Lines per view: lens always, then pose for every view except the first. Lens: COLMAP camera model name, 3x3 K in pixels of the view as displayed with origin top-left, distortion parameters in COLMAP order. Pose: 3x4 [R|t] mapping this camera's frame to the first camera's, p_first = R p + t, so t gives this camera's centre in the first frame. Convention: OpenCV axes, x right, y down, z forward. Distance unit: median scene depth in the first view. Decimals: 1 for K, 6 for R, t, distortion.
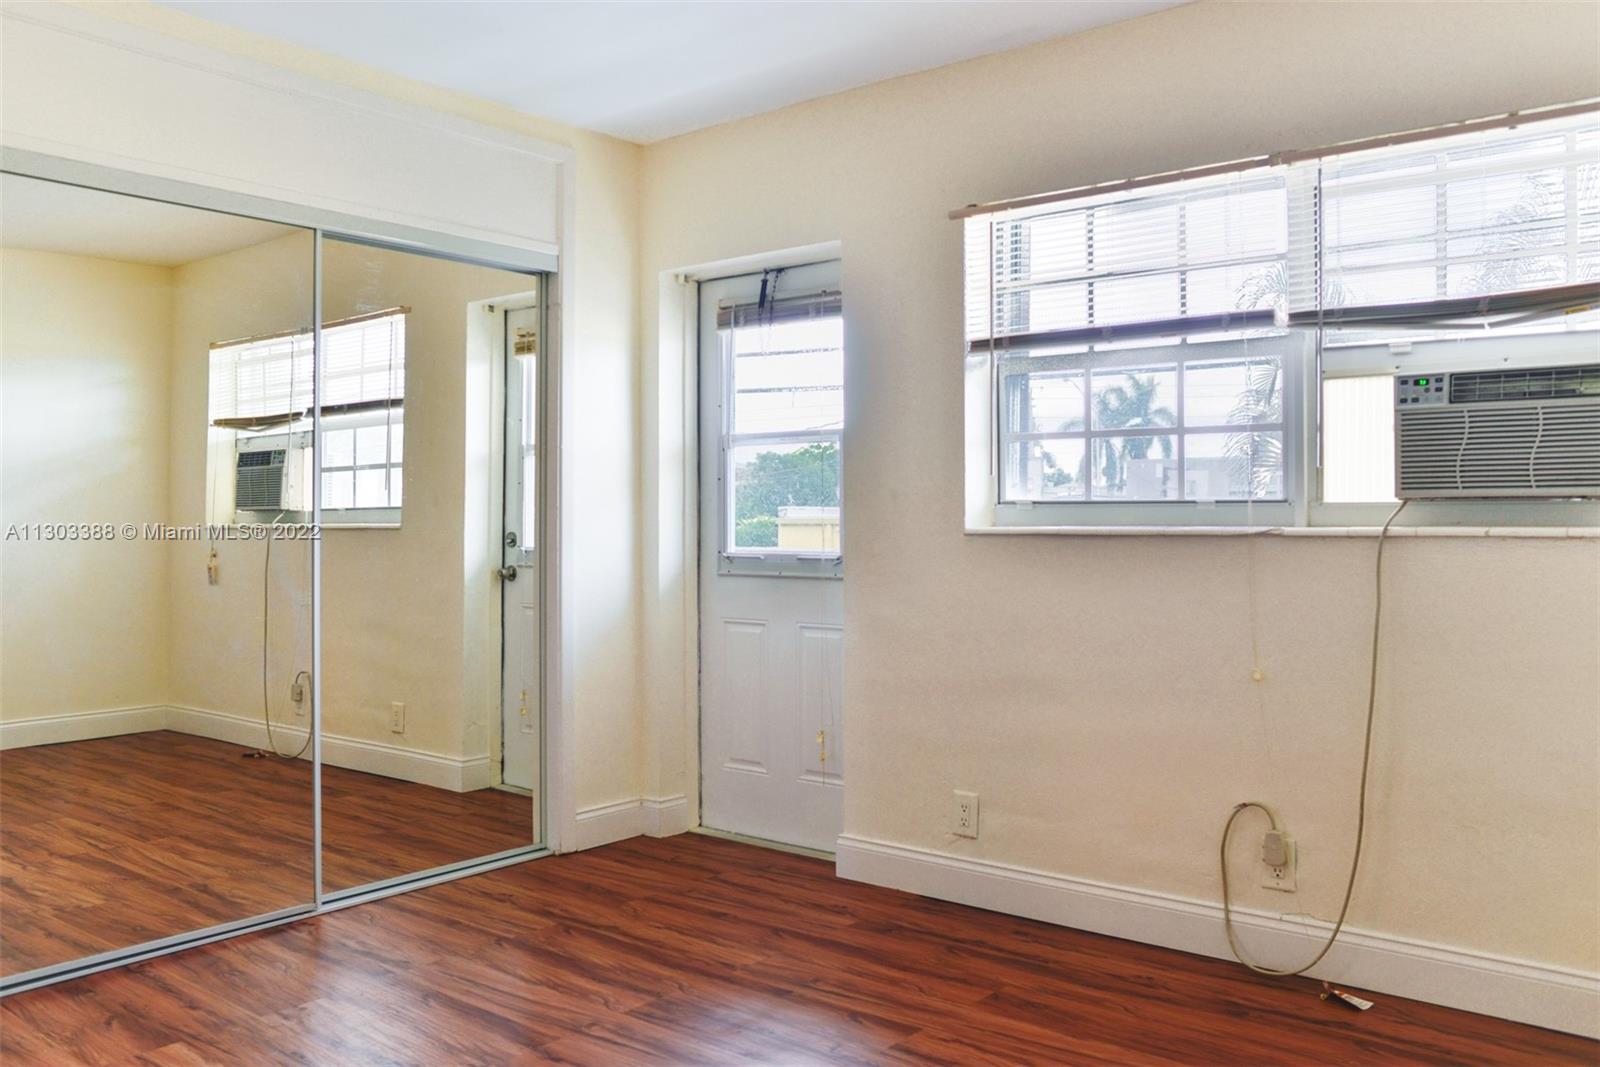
lens RADIAL K [[1331.1, 0, 800.0], [0, 1331.1, 533.5], [0, 0, 1]] dist [-0.003232, -0.000618]
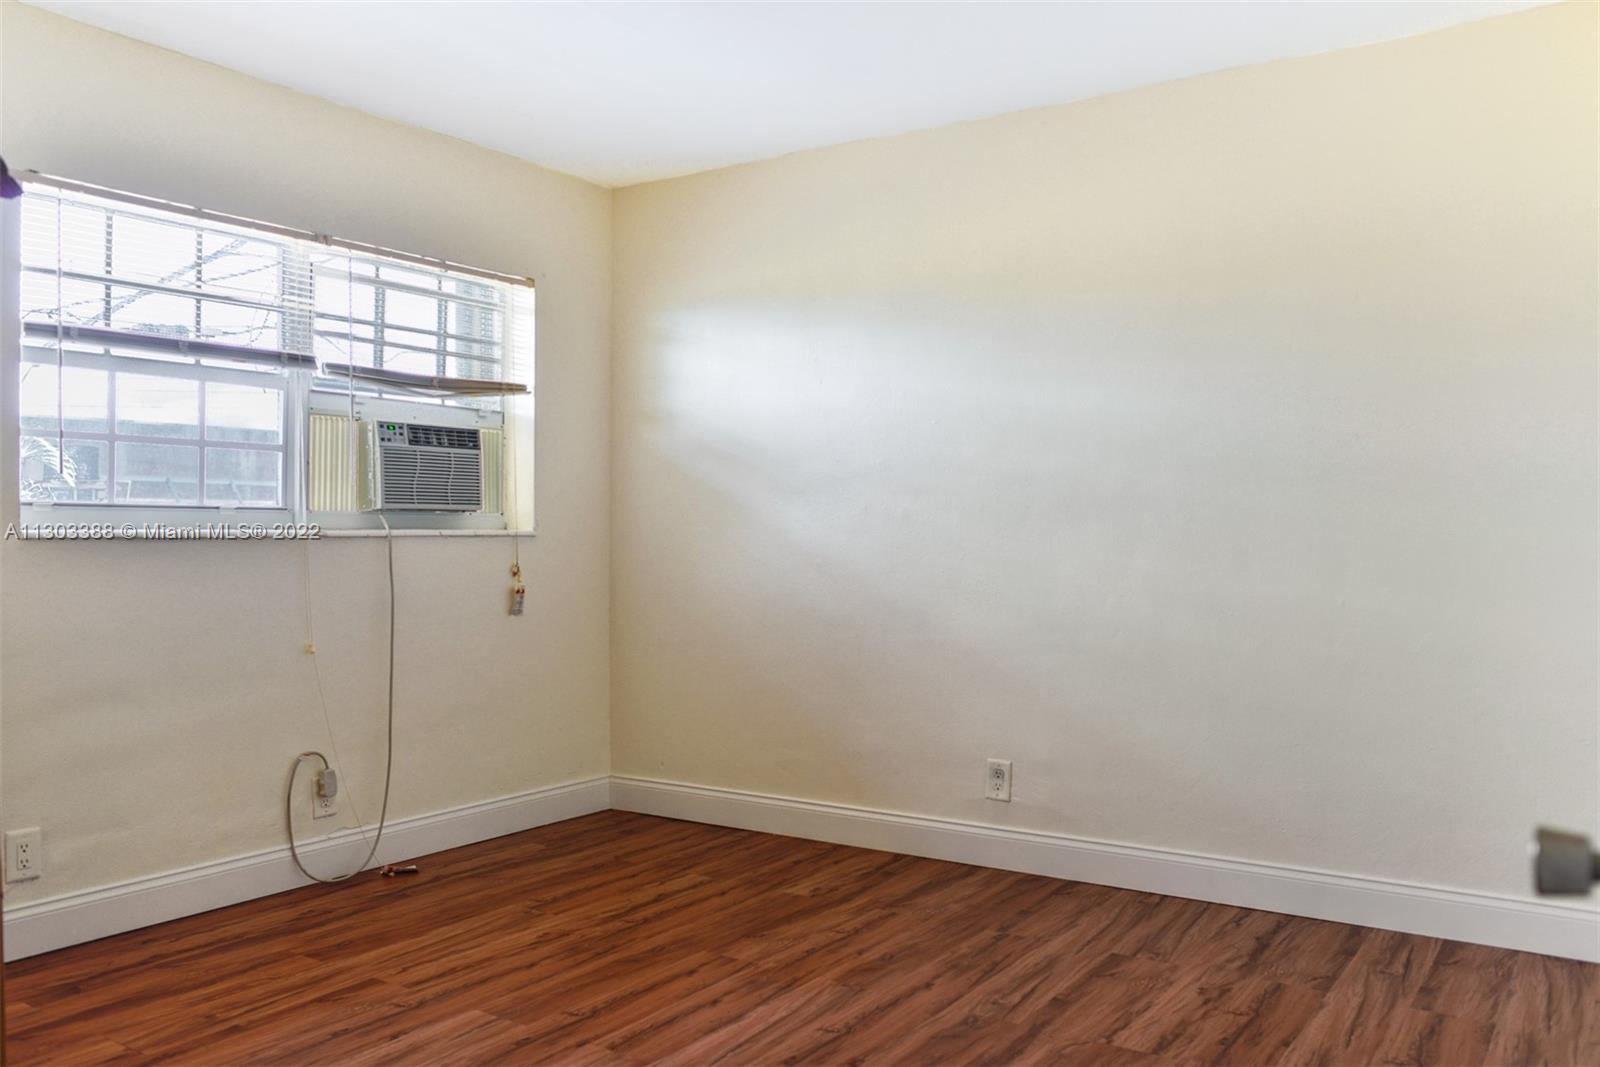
lens RADIAL K [[1331.1, 0, 800.0], [0, 1331.1, 533.5], [0, 0, 1]] dist [-0.003232, -0.000618]
pose [[-0.086539, -0.000451, 0.996248, -0.948159], [0.011426, 0.999934, 0.001445, 0.002104], [-0.996183, 0.011508, -0.086528, 0.663439]]
